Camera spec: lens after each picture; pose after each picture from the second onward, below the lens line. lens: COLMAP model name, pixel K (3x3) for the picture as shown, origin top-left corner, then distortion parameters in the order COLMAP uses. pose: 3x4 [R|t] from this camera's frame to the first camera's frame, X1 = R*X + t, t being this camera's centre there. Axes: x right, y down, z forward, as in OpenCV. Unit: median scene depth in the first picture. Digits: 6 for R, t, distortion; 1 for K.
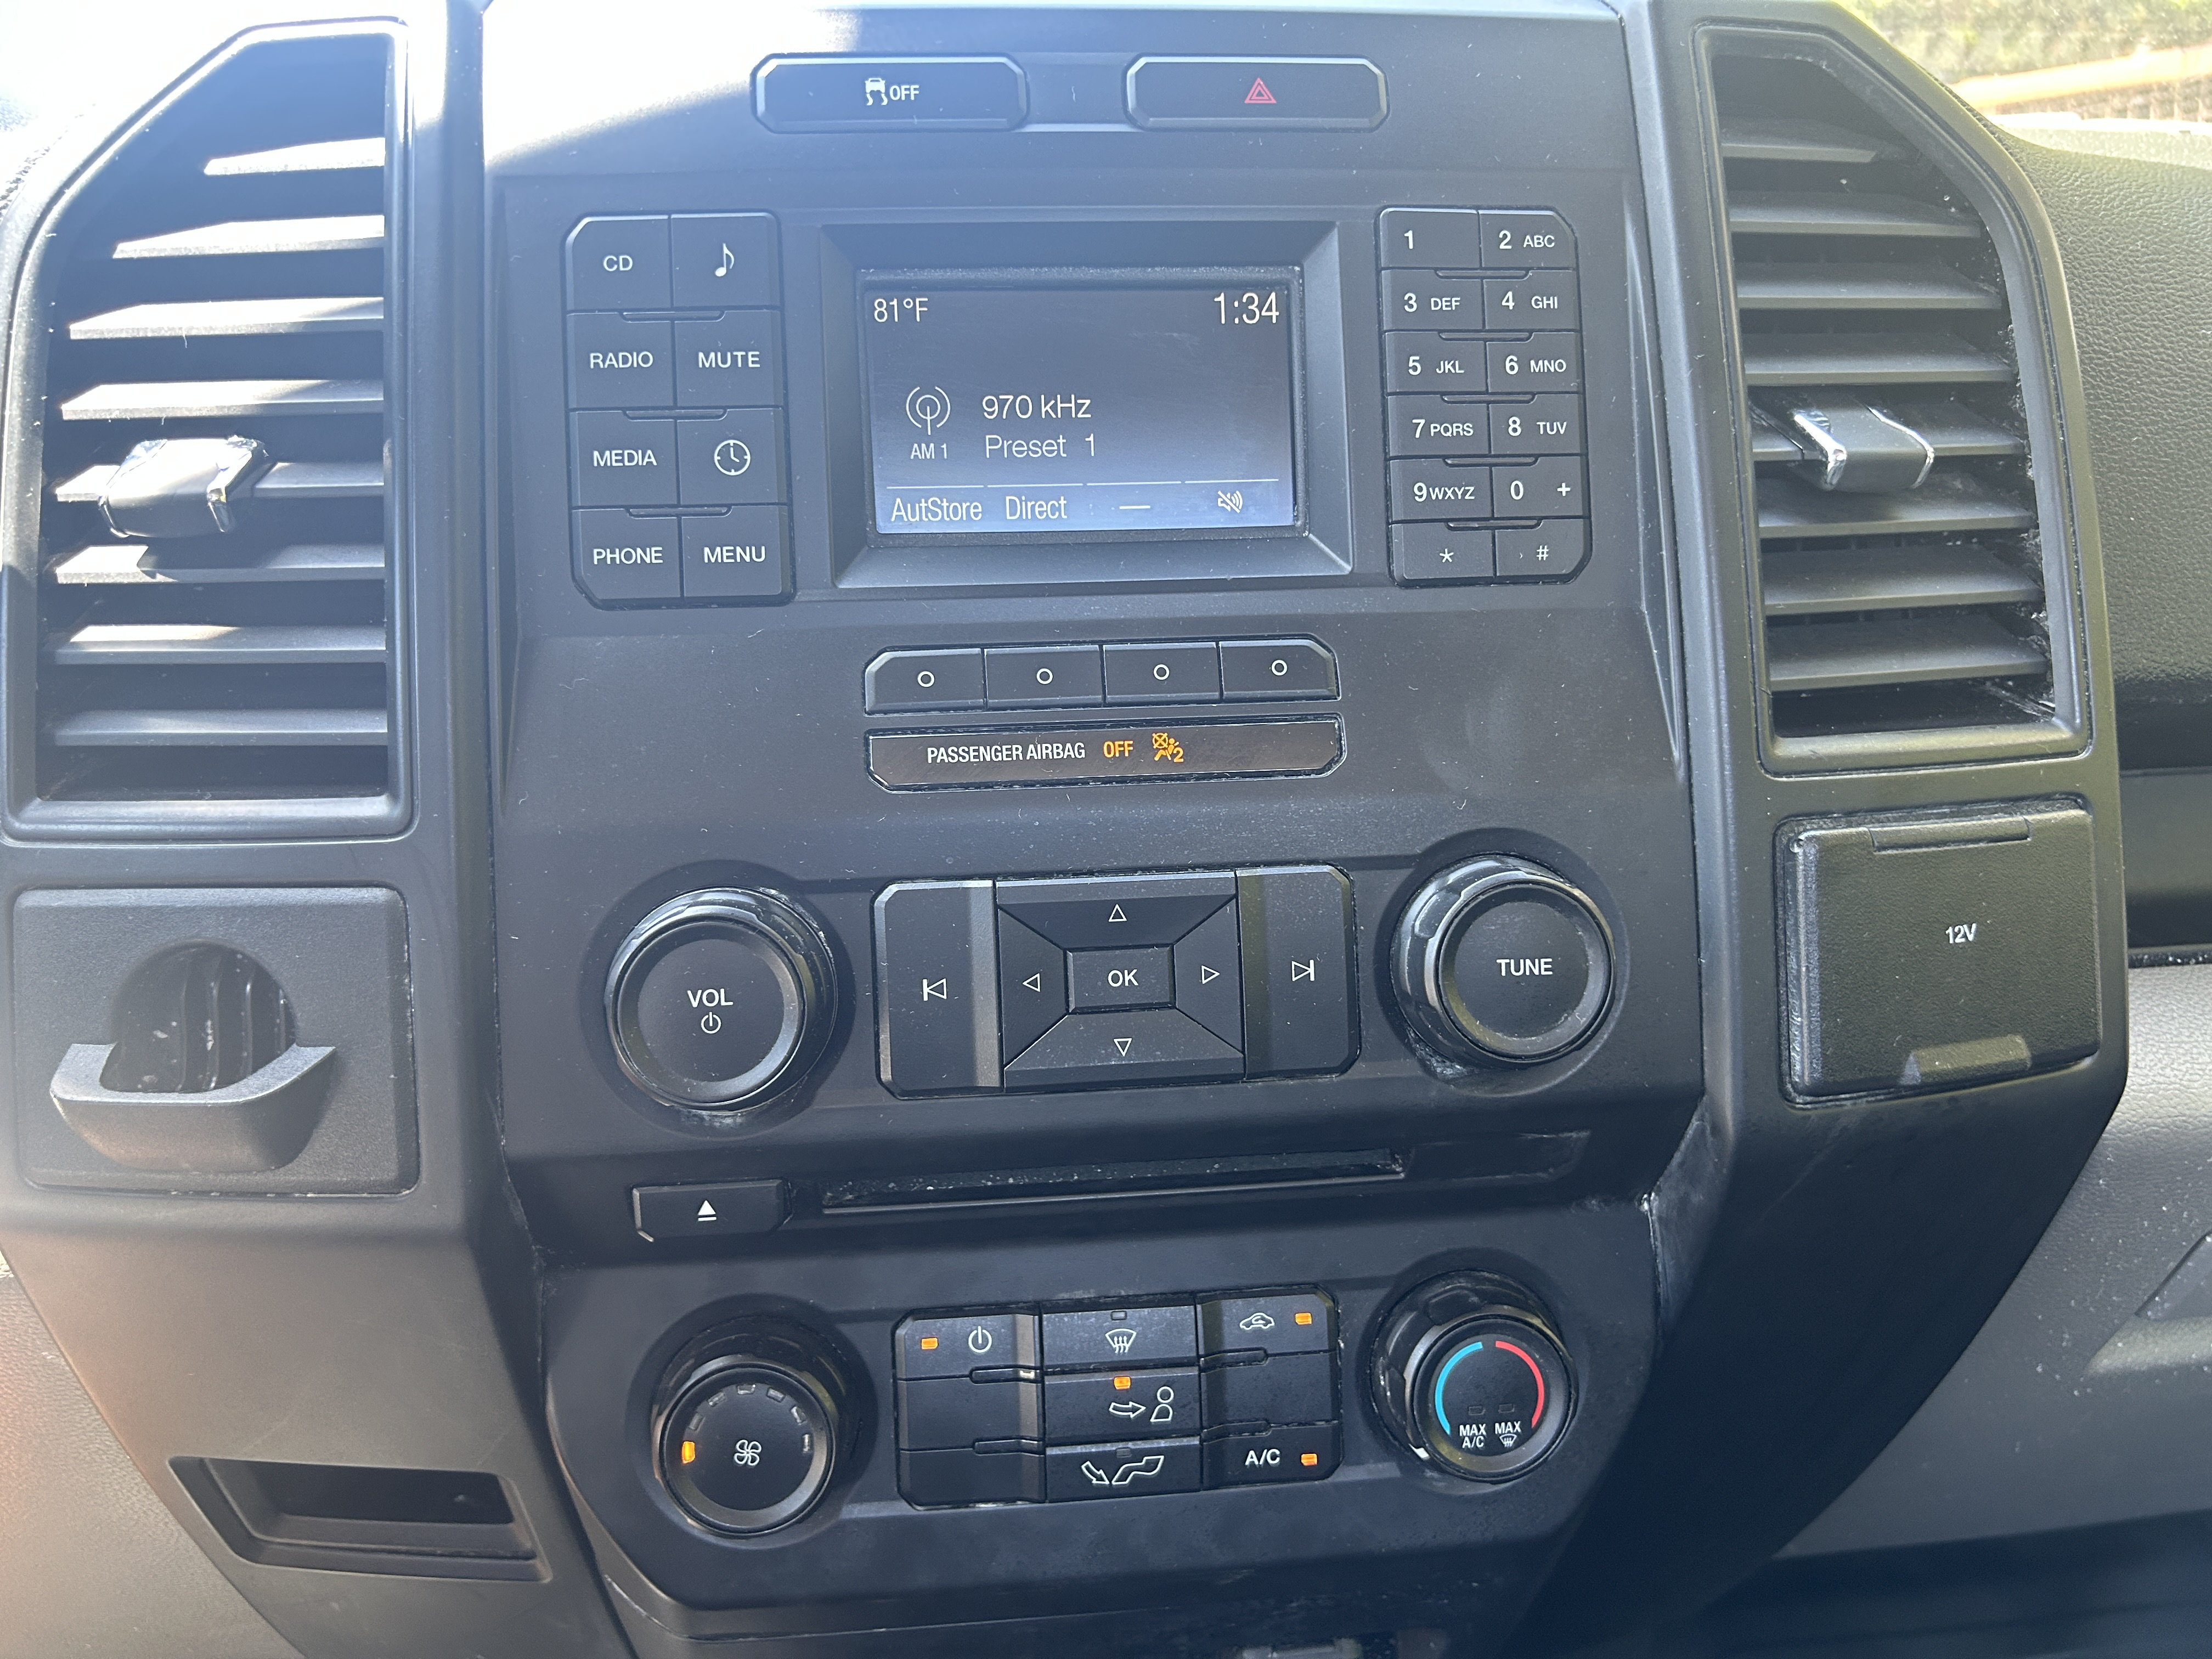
lens RADIAL K [[1703.9, 0, 1107.4], [0, 1703.9, 828.9], [0, 0, 1]] dist [0.015259, -0.028386]
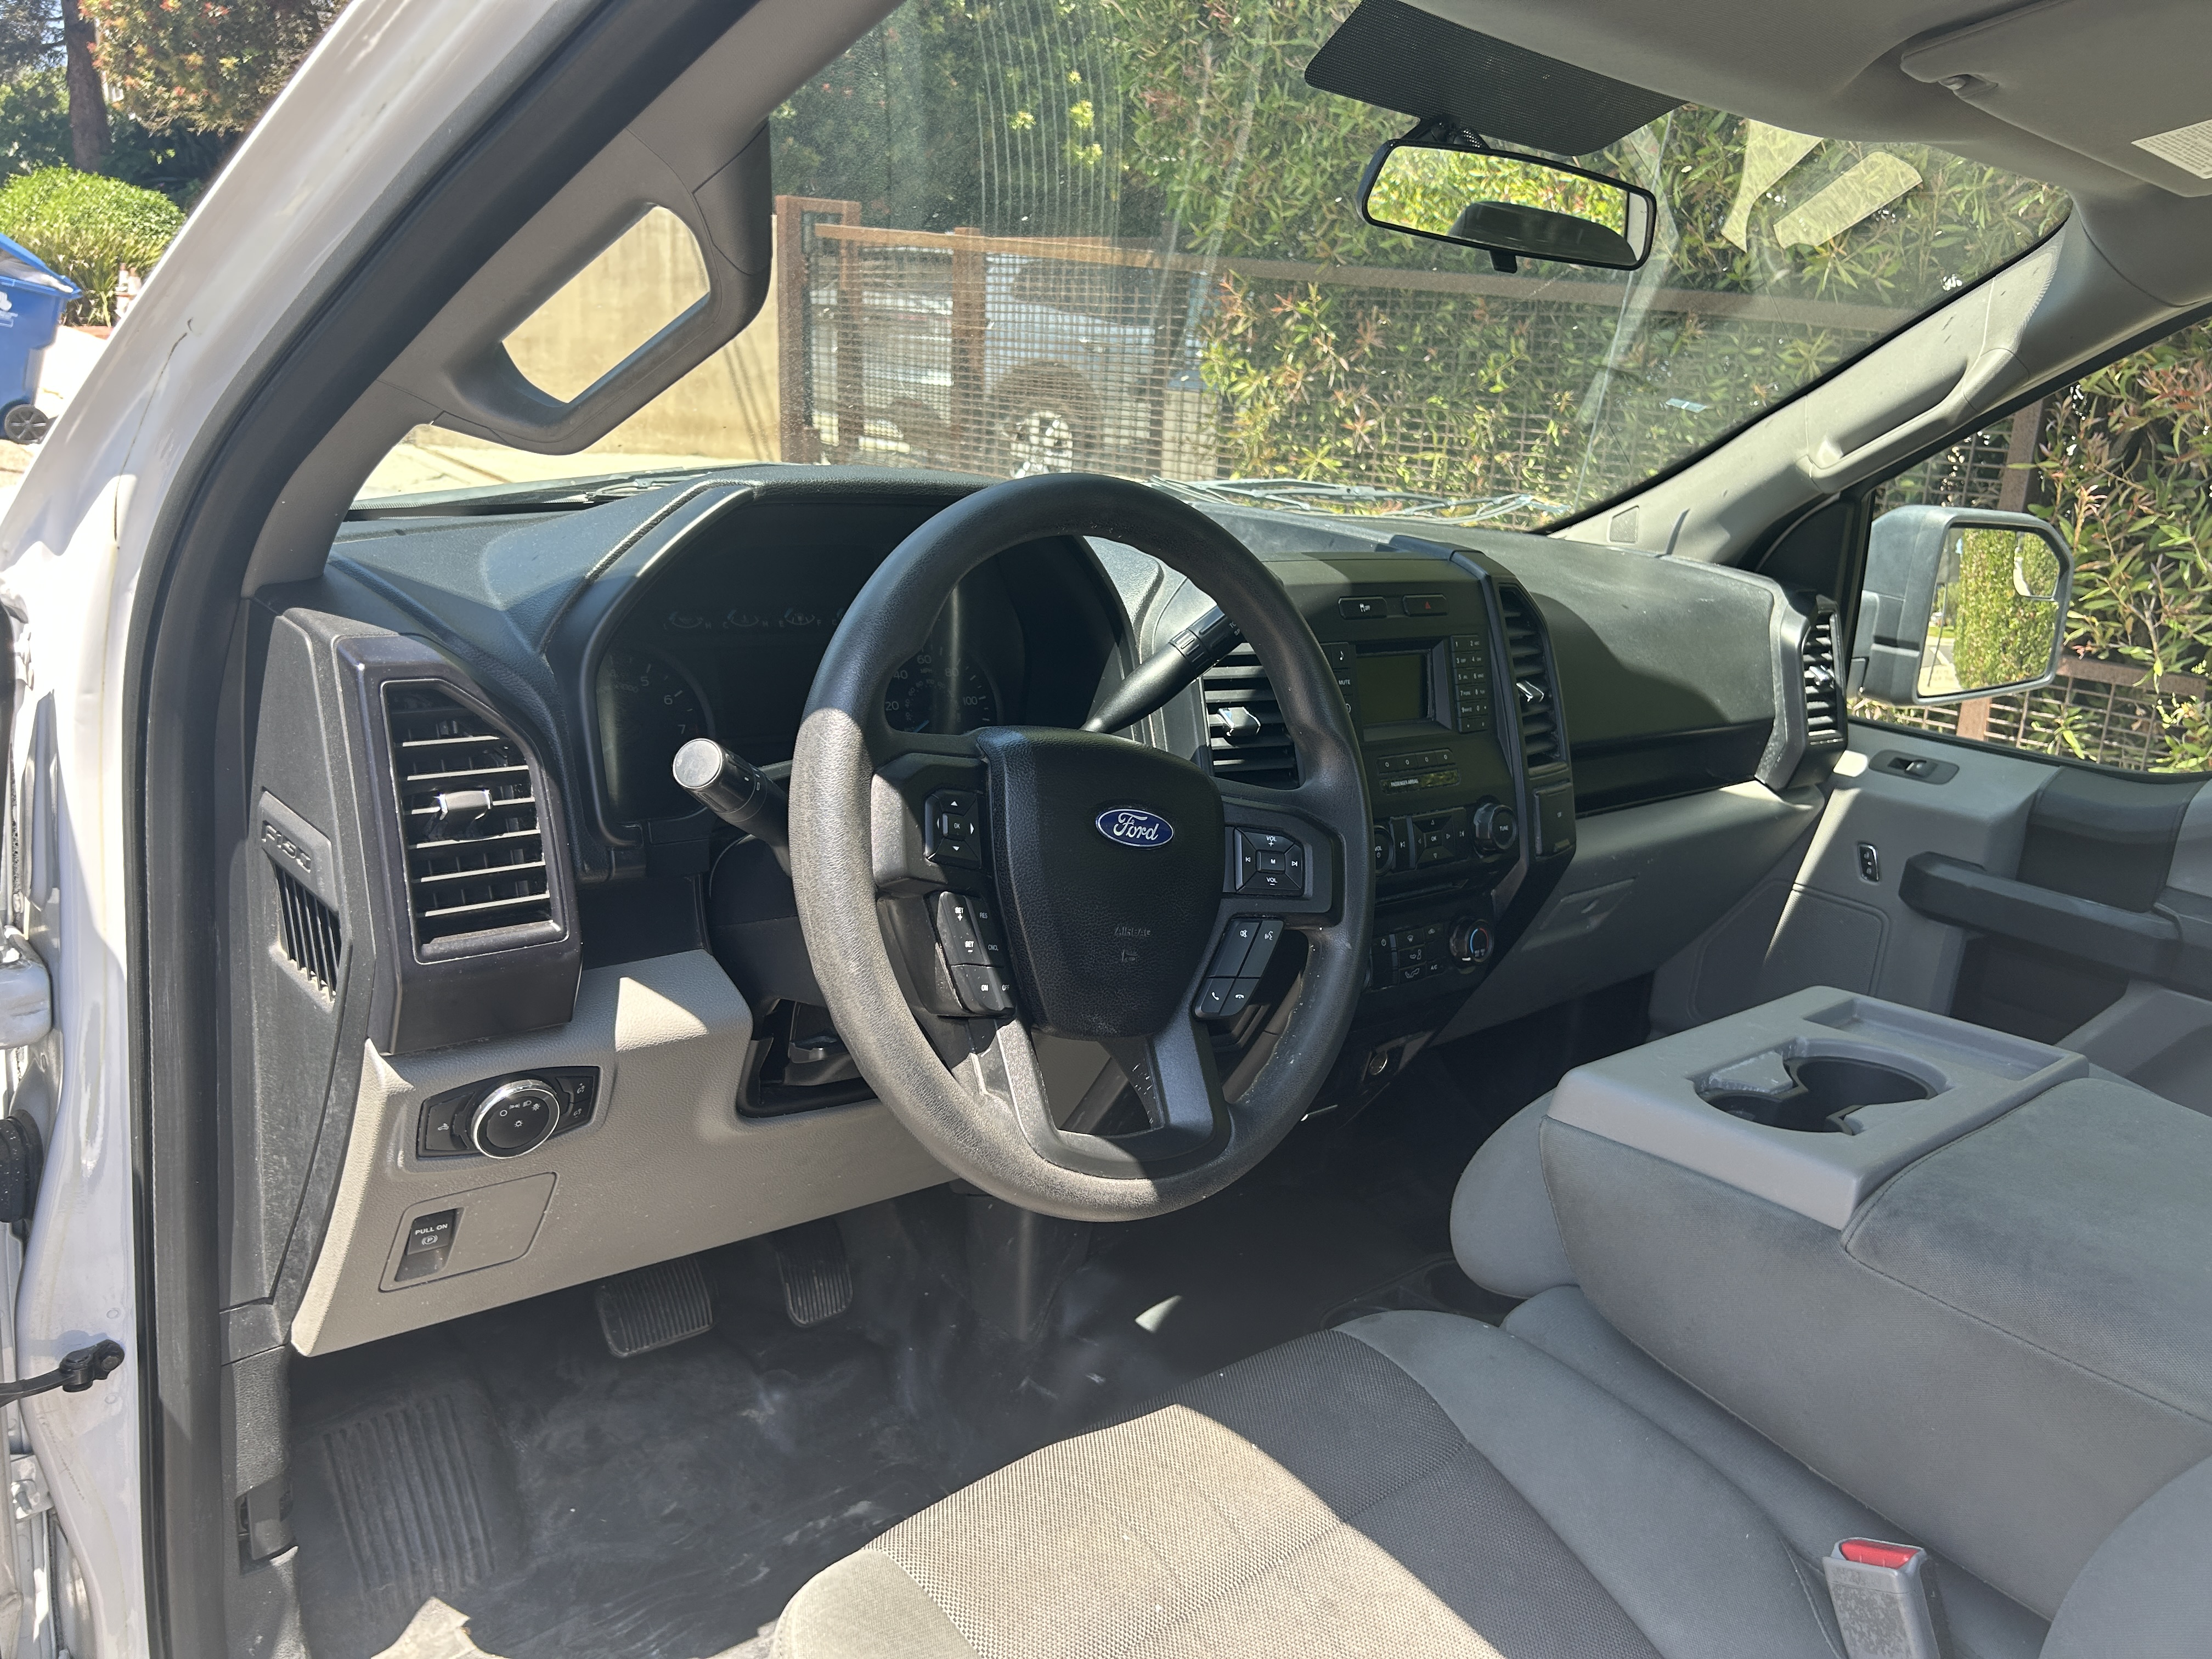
lens RADIAL K [[1703.9, 0, 1094.1], [0, 1703.9, 835.7], [0, 0, 1]] dist [0.015259, -0.028386]
pose [[0.809285, -0.070655, 0.583151, -2.754421], [0.056193, 0.997499, 0.042875, -0.122429], [-0.584722, -0.001929, 0.811231, -1.638269]]
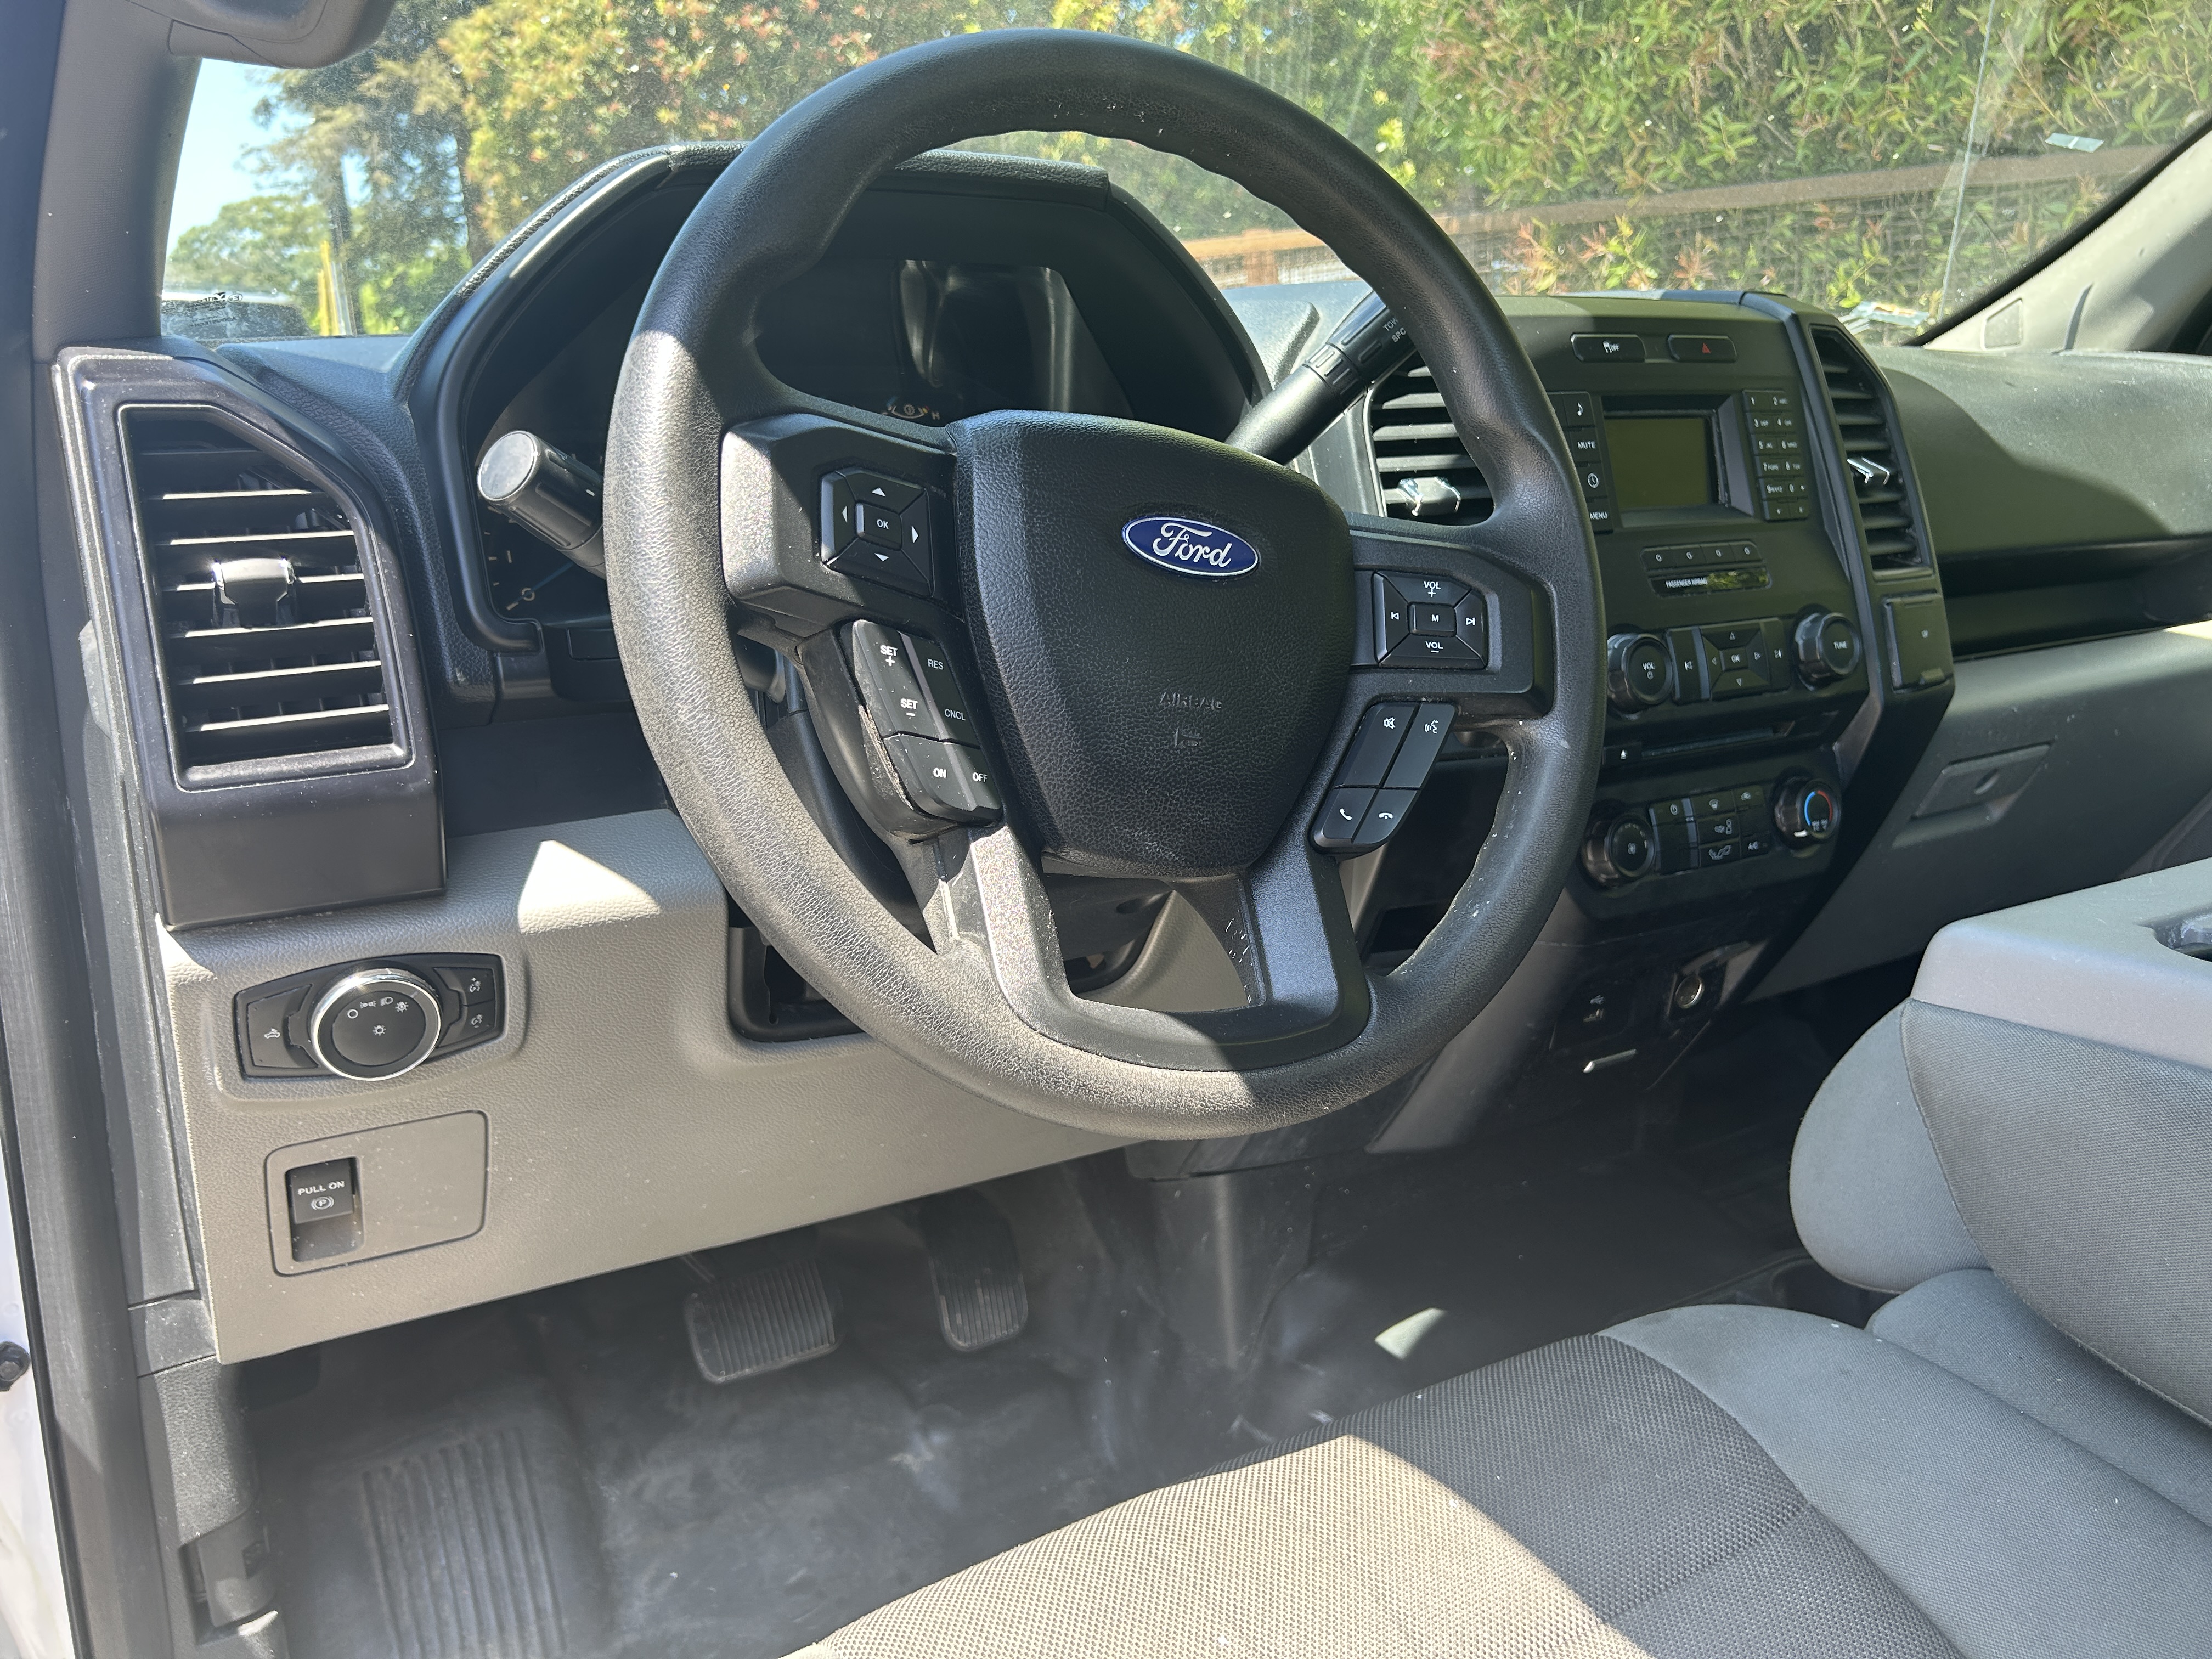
lens RADIAL K [[1703.9, 0, 1109.5], [0, 1703.9, 824.4], [0, 0, 1]] dist [0.015259, -0.028386]
pose [[0.906832, -0.098881, 0.409730, -2.004956], [0.116462, 0.993030, -0.018106, 0.274866], [-0.405084, 0.064137, 0.912027, -1.089581]]
